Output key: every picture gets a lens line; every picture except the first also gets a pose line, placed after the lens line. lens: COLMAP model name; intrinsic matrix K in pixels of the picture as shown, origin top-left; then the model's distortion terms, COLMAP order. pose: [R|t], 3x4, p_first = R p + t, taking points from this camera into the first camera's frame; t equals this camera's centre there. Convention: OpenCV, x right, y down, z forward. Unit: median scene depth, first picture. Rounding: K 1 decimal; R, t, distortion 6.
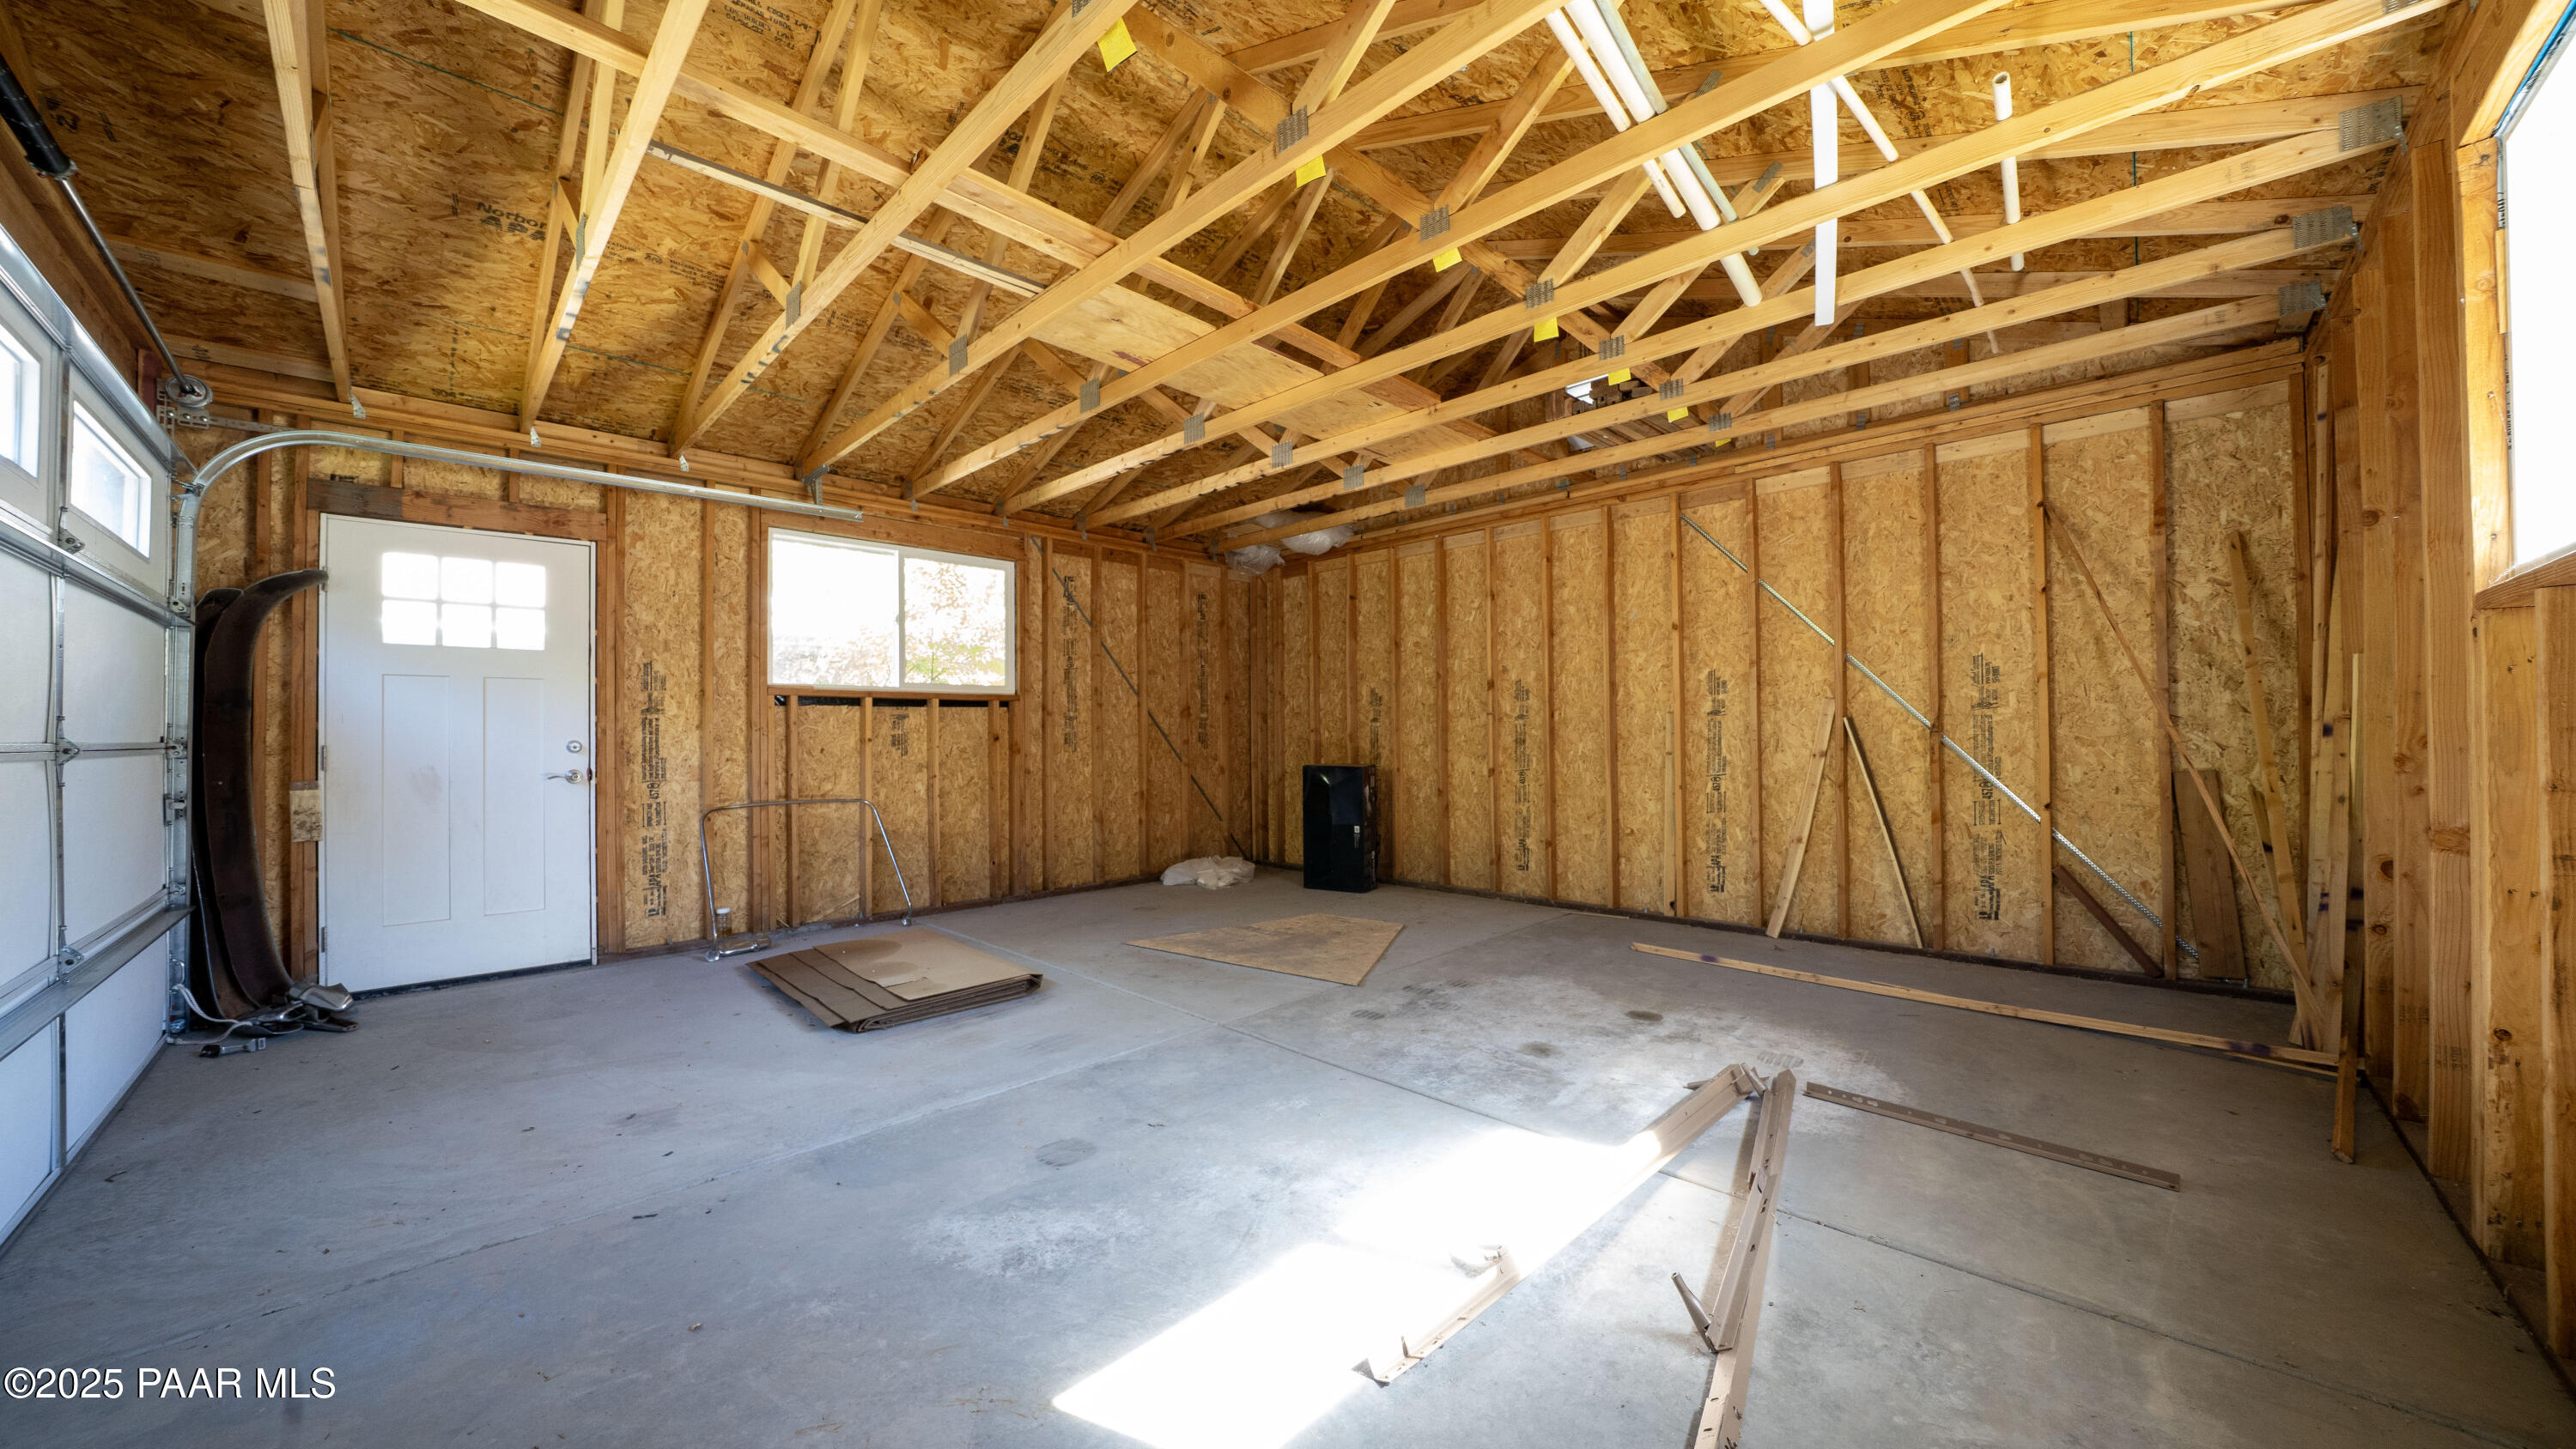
lens RADIAL K [[897.6, 0, 1284.1], [0, 897.6, 725.9], [0, 0, 1]] dist [-0.028616, 0.003398]
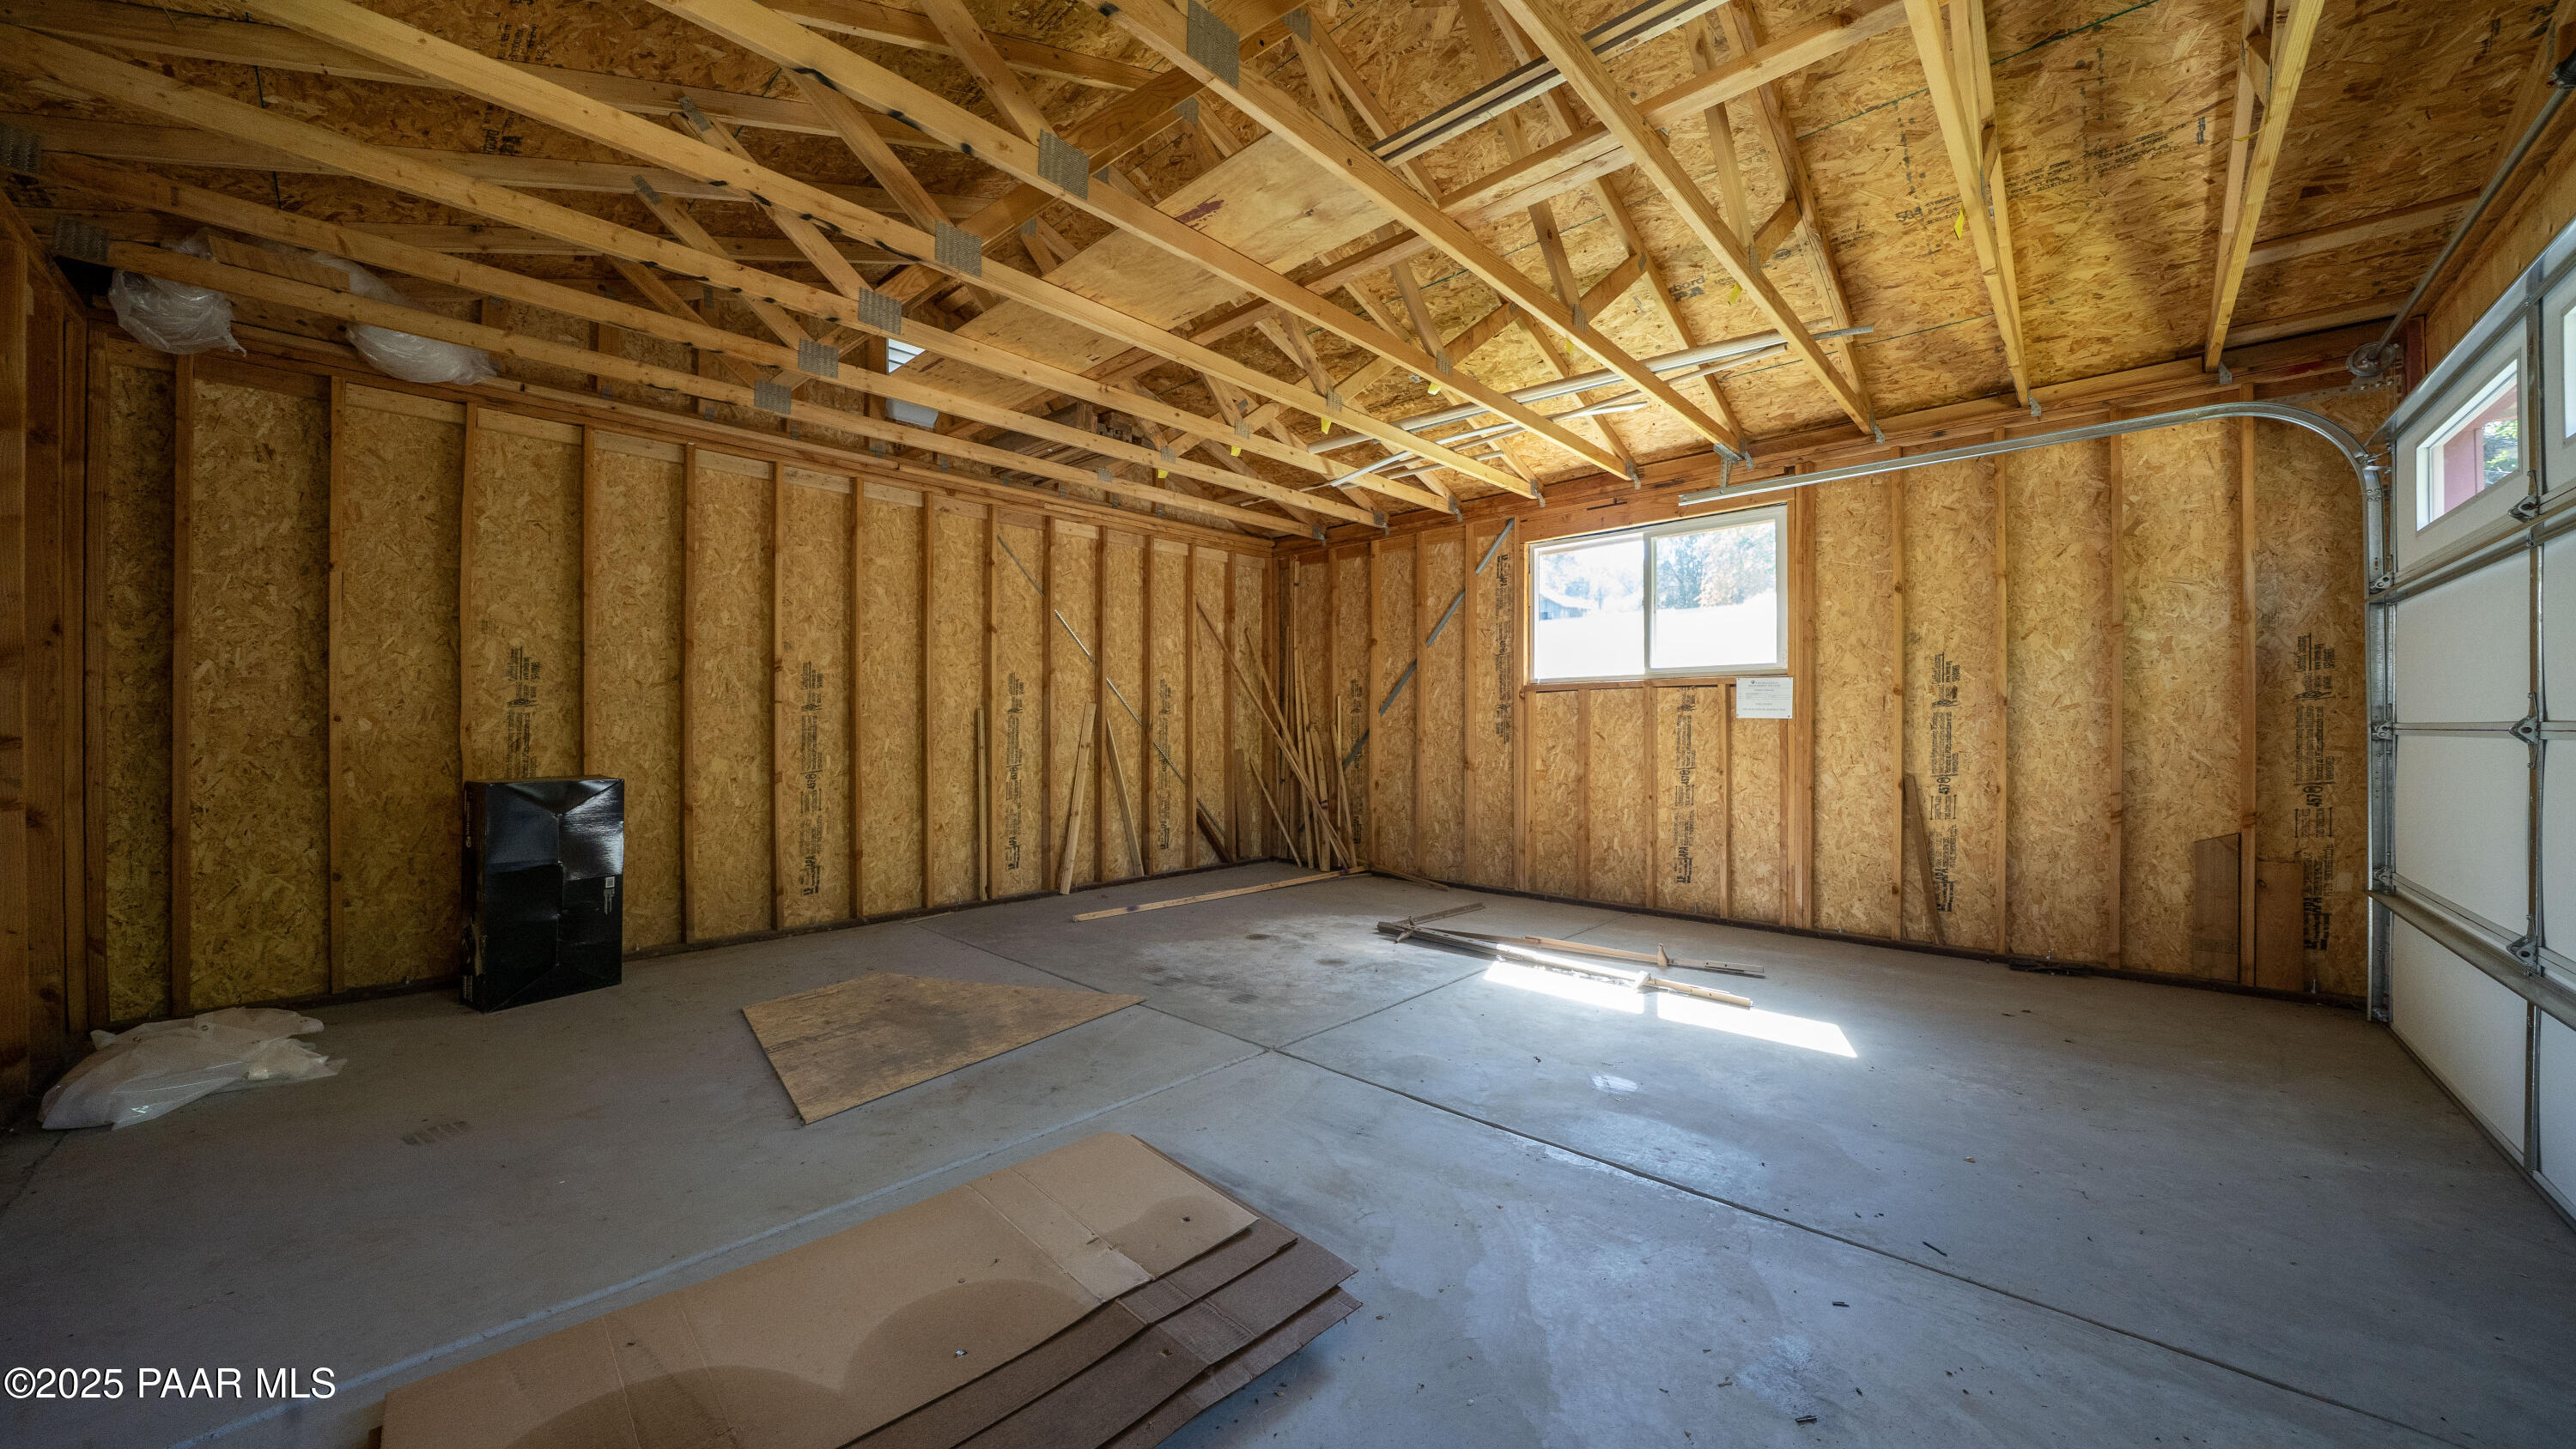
lens RADIAL K [[897.6, 0, 1284.1], [0, 897.6, 725.9], [0, 0, 1]] dist [-0.028616, 0.003398]
pose [[-0.029916, 0.010296, 0.999499, -0.810331], [-0.008669, 0.999907, -0.010560, 0.016953], [-0.999515, -0.008981, -0.029824, 0.851691]]
